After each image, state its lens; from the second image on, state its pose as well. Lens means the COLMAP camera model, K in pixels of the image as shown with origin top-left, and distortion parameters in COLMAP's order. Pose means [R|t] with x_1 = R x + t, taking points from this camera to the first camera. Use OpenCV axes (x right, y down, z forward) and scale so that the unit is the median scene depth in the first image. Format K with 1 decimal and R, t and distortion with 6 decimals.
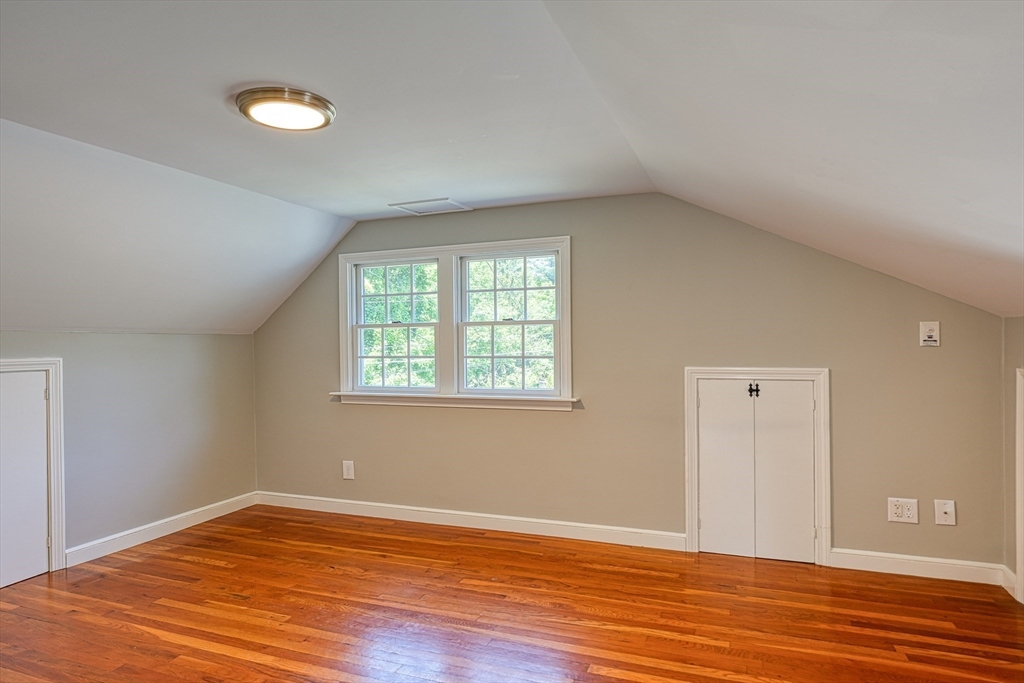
lens RADIAL K [[591.9, 0, 516.5], [0, 591.9, 341.9], [0, 0, 1]] dist [-0.030407, 0.023460]
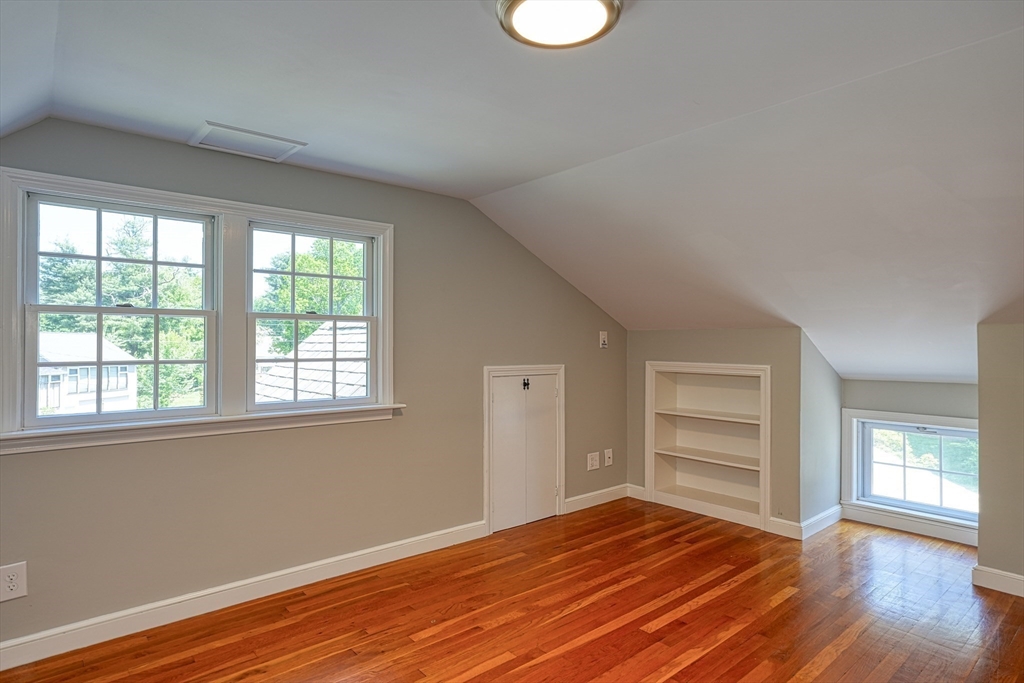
lens RADIAL K [[577.3, 0, 510.9], [0, 577.3, 336.2], [0, 0, 1]] dist [-0.024793, 0.018833]
pose [[0.484435, 0.022910, 0.874527, -0.647353], [-0.005899, 0.999720, -0.022921, 0.011250], [-0.874807, 0.005945, 0.484435, 0.455783]]
